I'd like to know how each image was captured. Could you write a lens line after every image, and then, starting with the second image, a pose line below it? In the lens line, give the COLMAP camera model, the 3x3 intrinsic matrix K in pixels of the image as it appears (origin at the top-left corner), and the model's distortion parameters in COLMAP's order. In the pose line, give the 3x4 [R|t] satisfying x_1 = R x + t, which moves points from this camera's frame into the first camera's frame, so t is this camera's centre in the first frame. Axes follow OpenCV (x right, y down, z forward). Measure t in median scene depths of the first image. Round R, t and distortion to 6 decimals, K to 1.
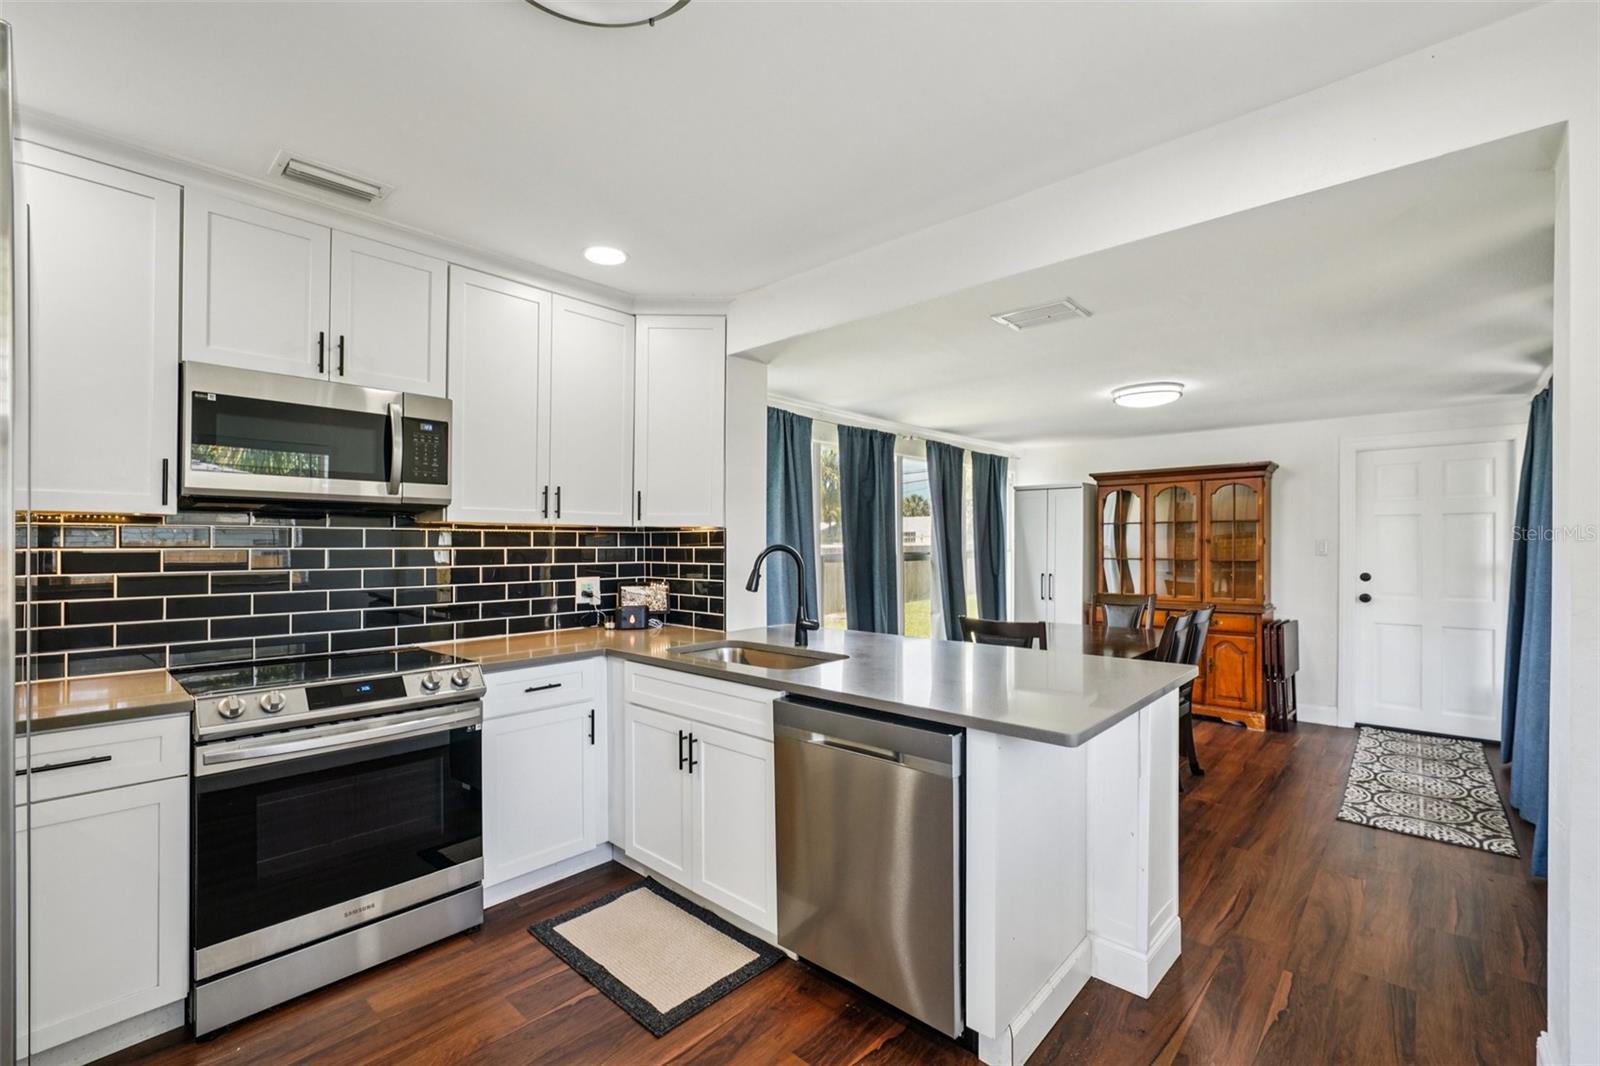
lens RADIAL K [[702.0, 0, 802.8], [0, 702.0, 540.2], [0, 0, 1]] dist [0.009989, 0.000512]
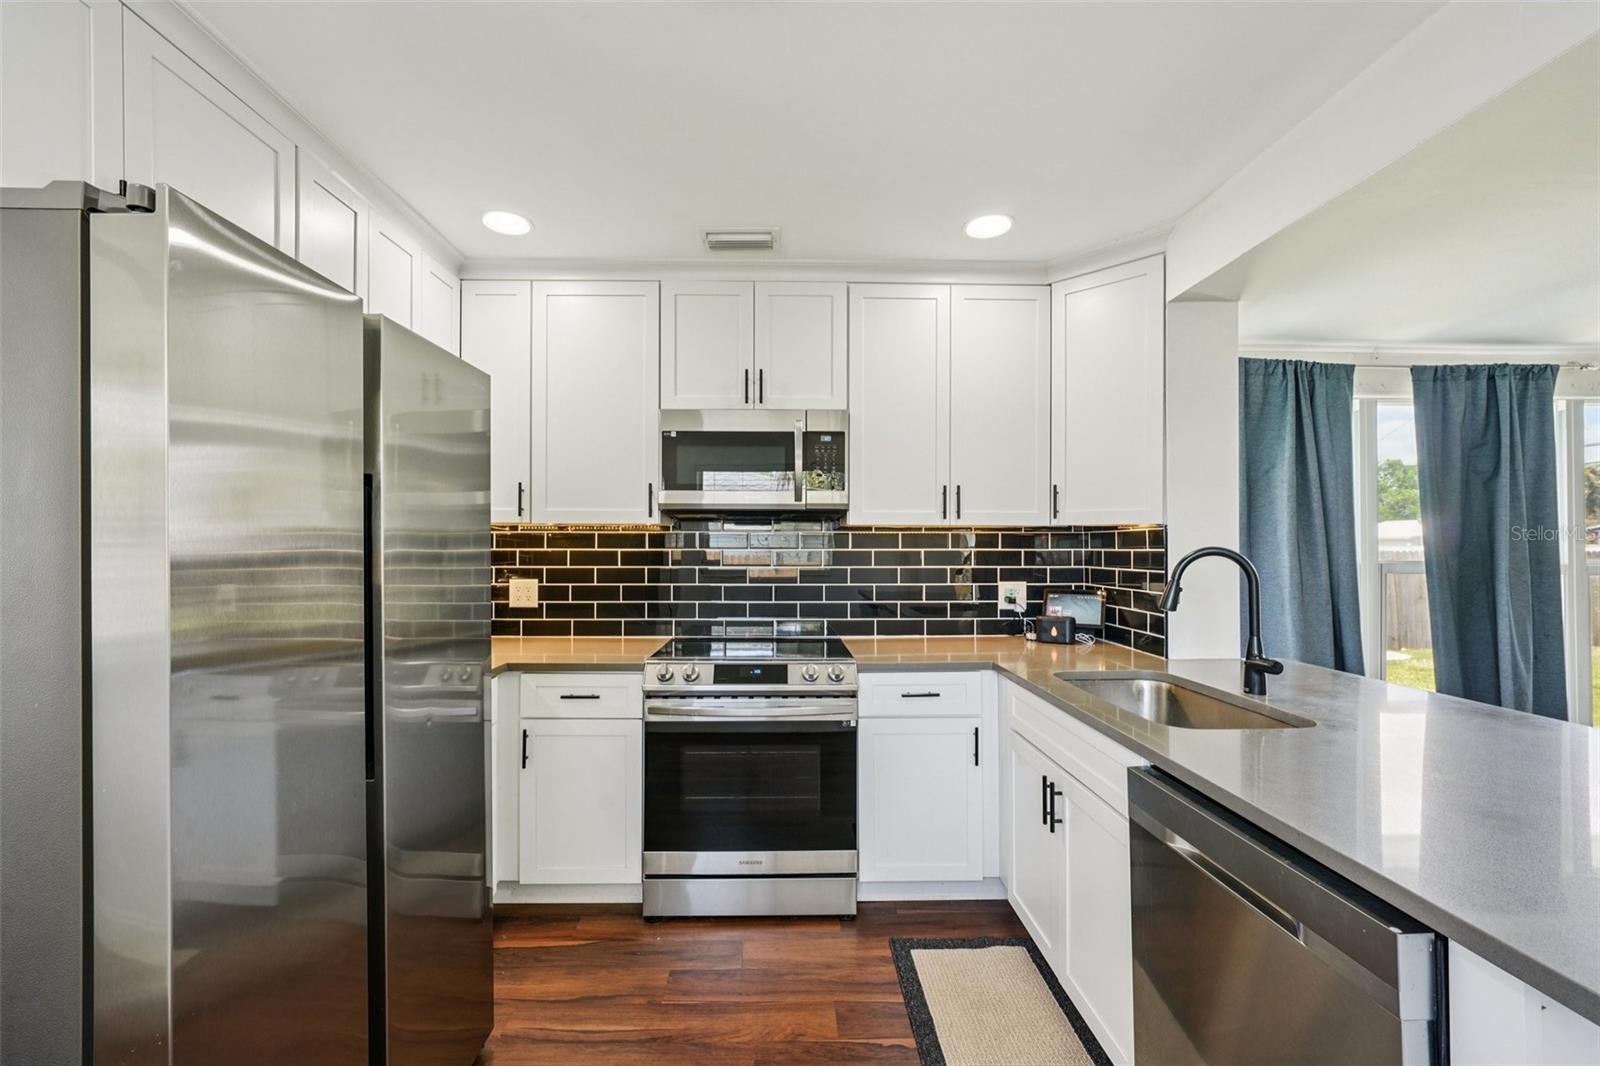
lens RADIAL K [[666.1, 0, 790.8], [0, 666.1, 541.2], [0, 0, 1]] dist [-0.007451, 0.001383]
pose [[0.690607, -0.004862, -0.723214, 0.125963], [0.003076, 0.999988, -0.003785, 0.001530], [0.723224, 0.000389, 0.690614, 0.181309]]
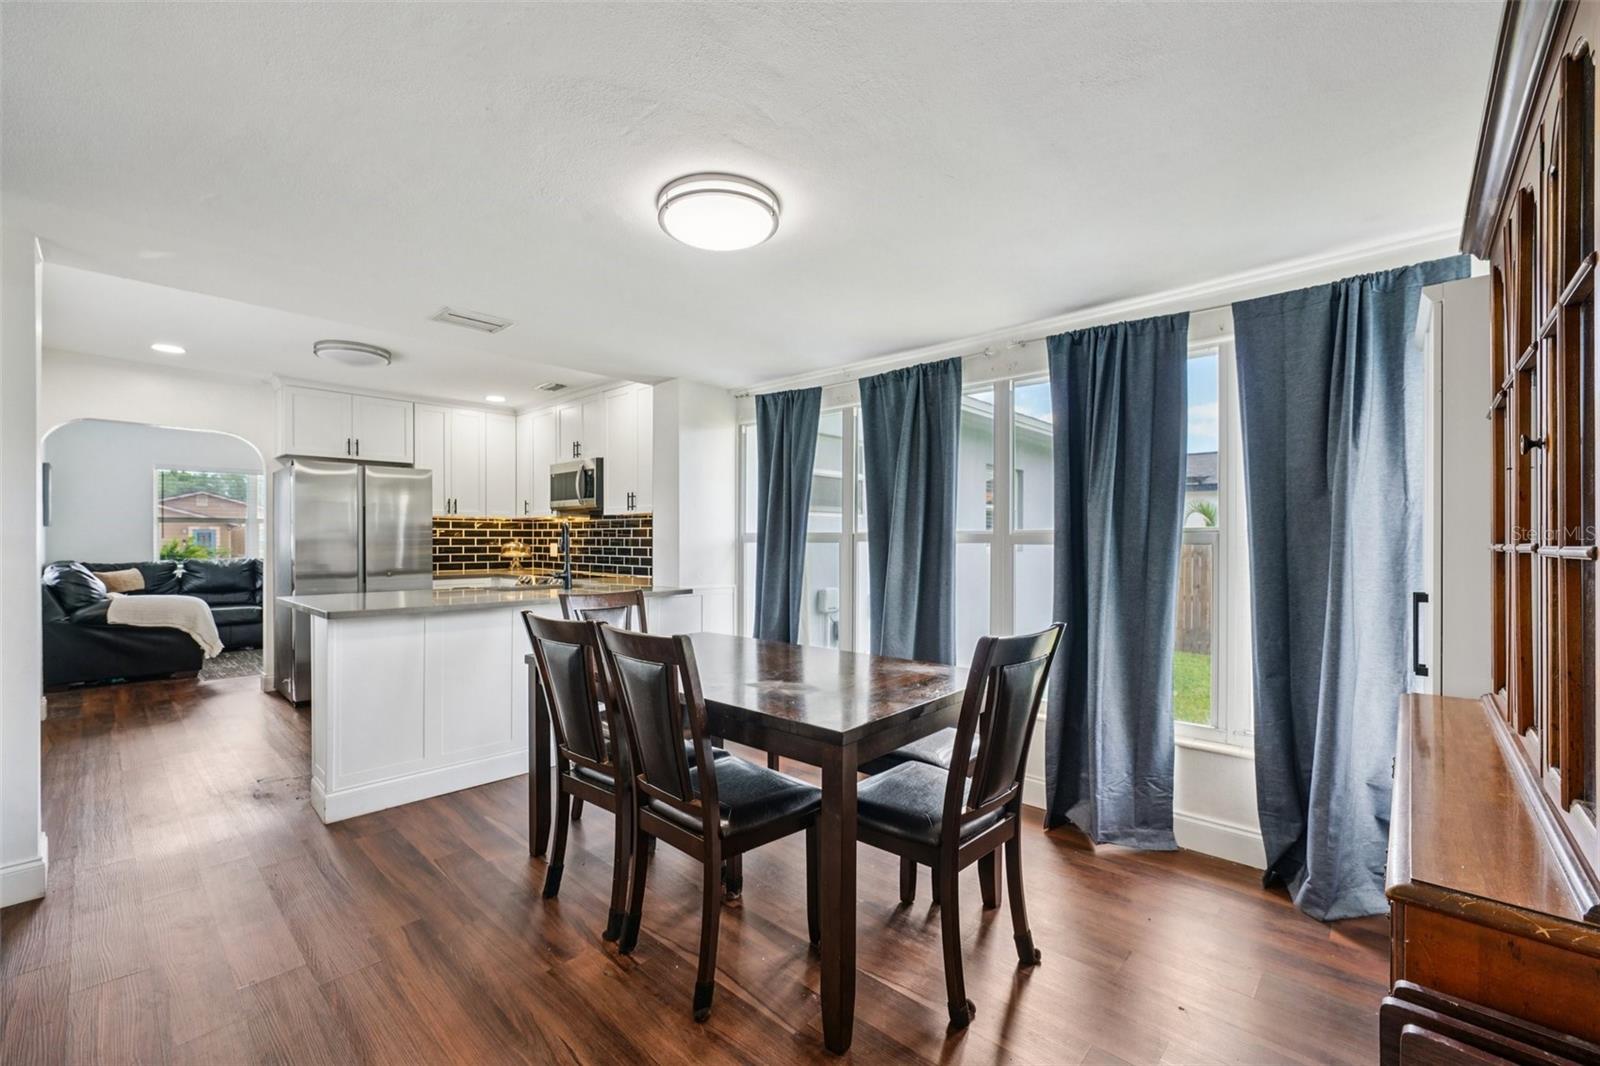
lens RADIAL K [[666.1, 0, 788.5], [0, 666.1, 539.2], [0, 0, 1]] dist [-0.007451, 0.001383]
pose [[-0.019475, -0.001976, -0.999808, 1.114022], [0.000469, 0.999998, -0.001986, 0.037741], [0.999810, -0.000507, -0.019474, 1.210491]]
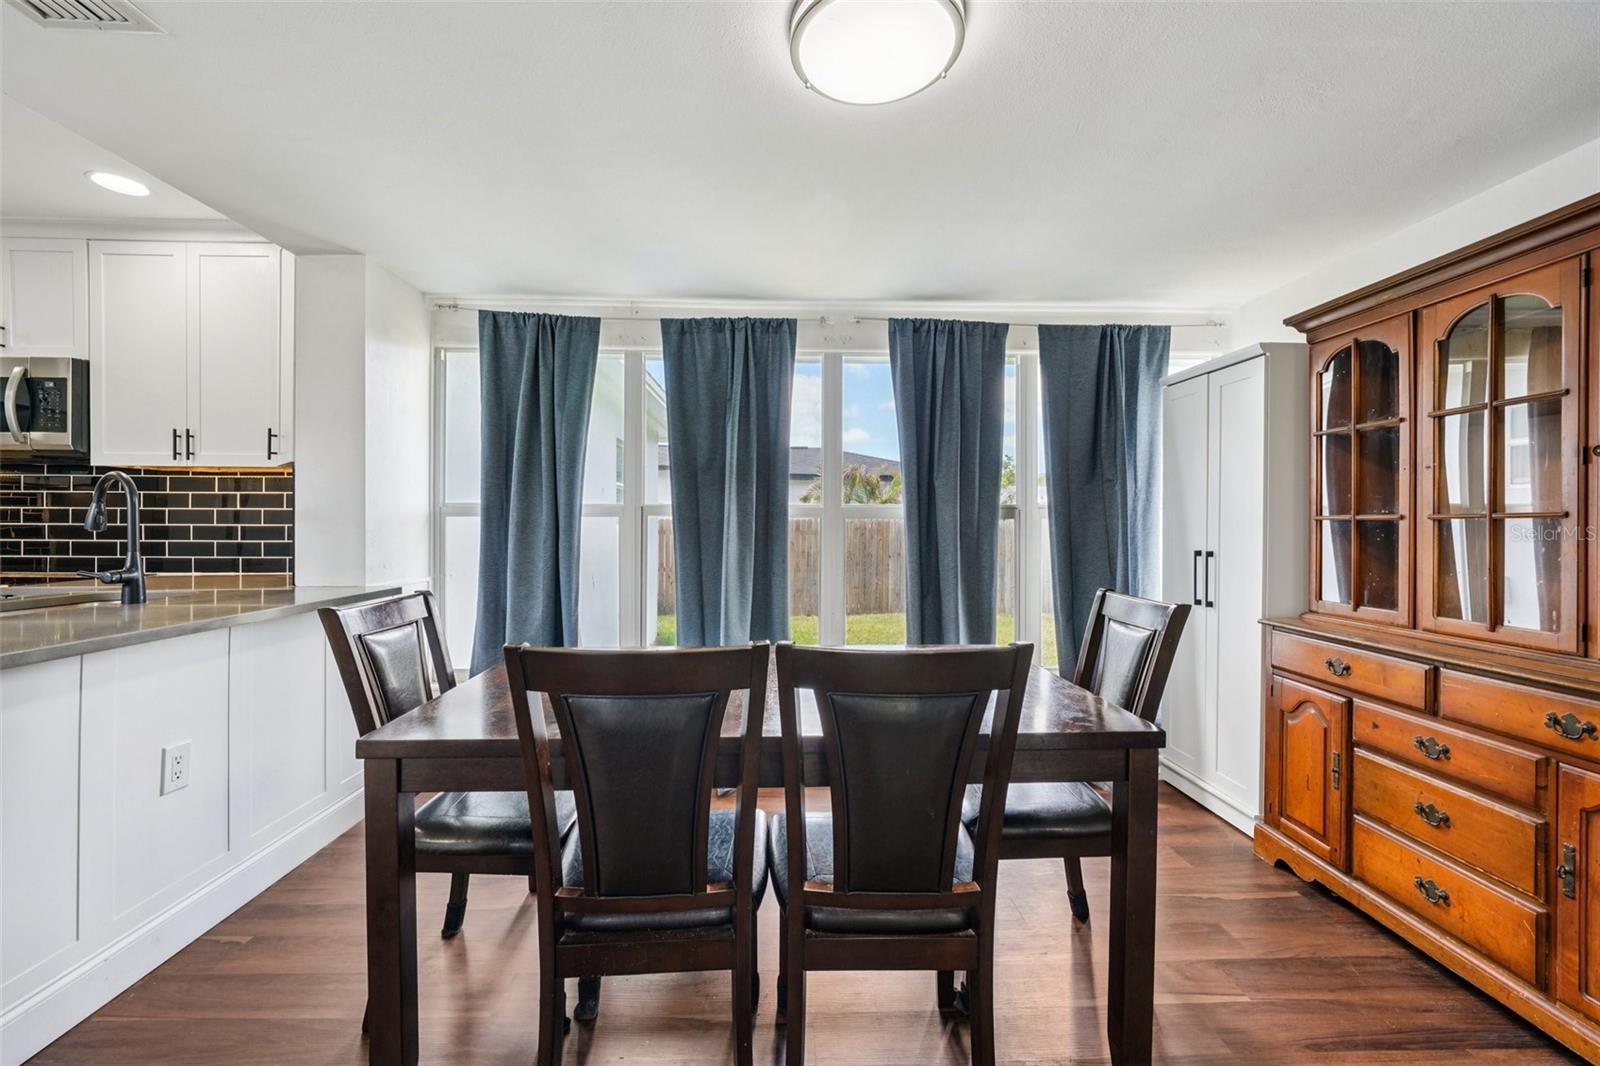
lens RADIAL K [[627.5, 0, 786.8], [0, 627.5, 511.8], [0, 0, 1]] dist [-0.007217, 0.001298]
pose [[0.687310, 0.000579, -0.726364, 0.770293], [-0.003828, 0.999989, -0.002825, 0.036304], [0.726354, 0.004722, 0.687305, 0.860109]]
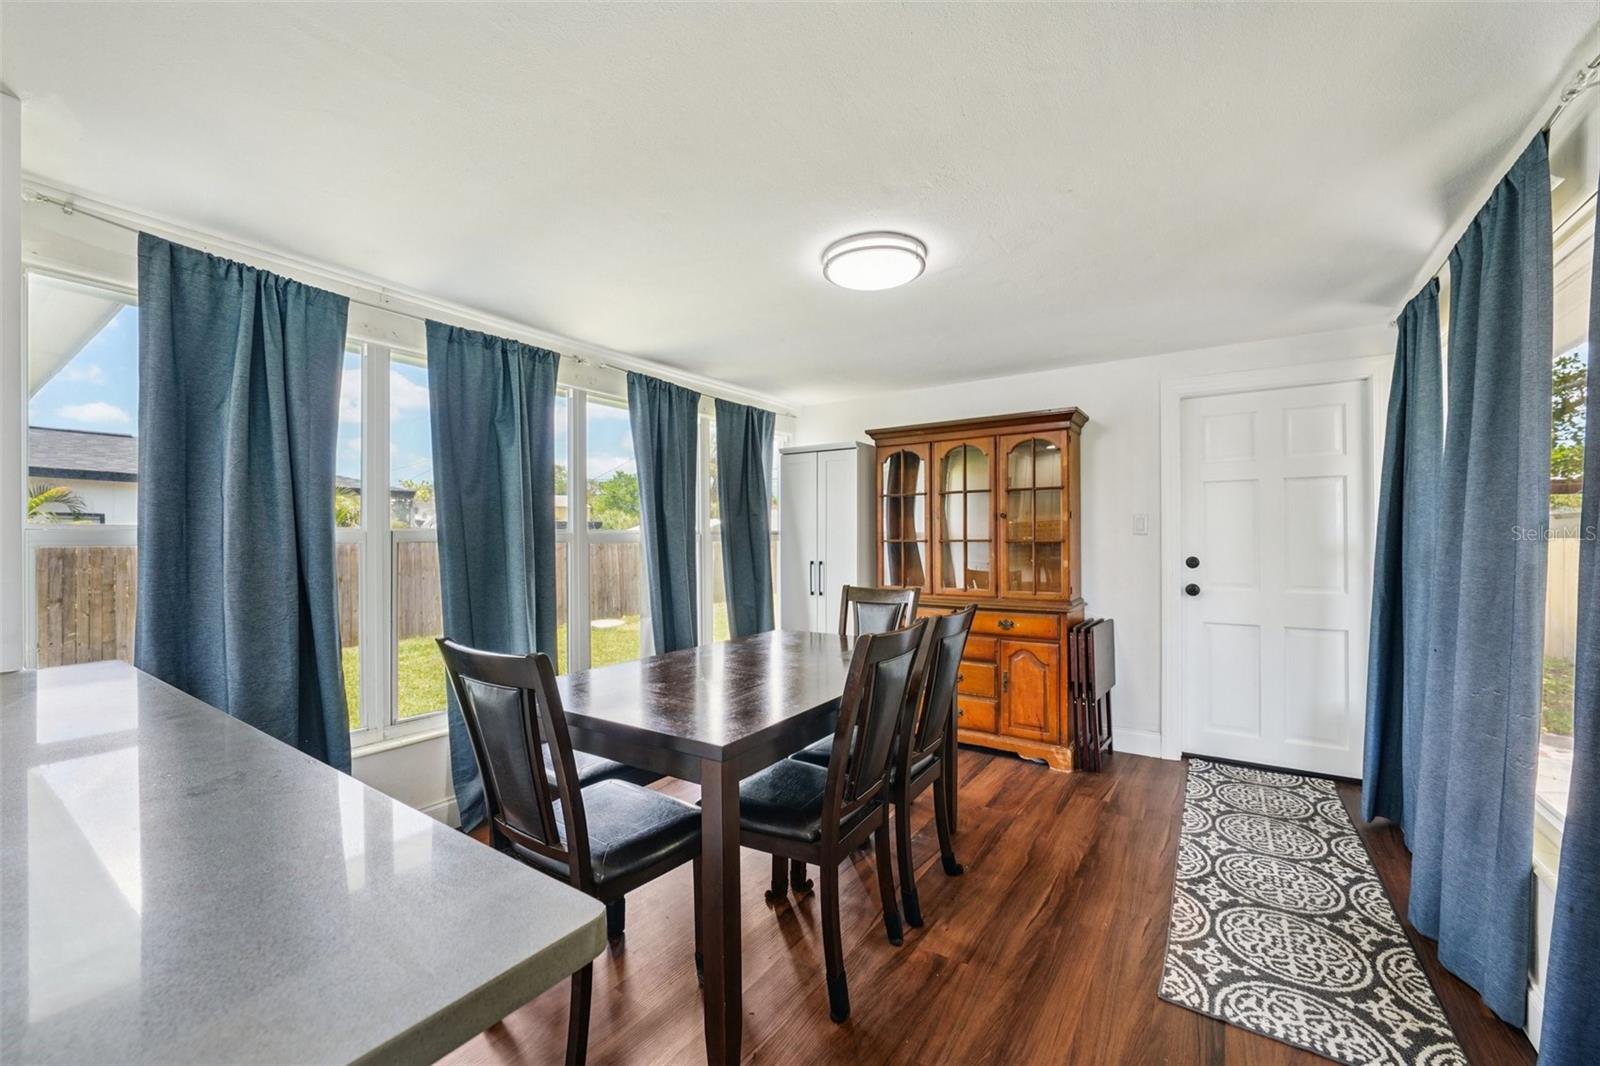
lens RADIAL K [[627.5, 0, 798.3], [0, 627.5, 523.5], [0, 0, 1]] dist [-0.007217, 0.001298]
pose [[0.992487, 0.003641, 0.122293, 0.406901], [-0.001269, 0.999810, -0.019473, 0.034168], [-0.122340, 0.019171, 0.992303, 0.533733]]
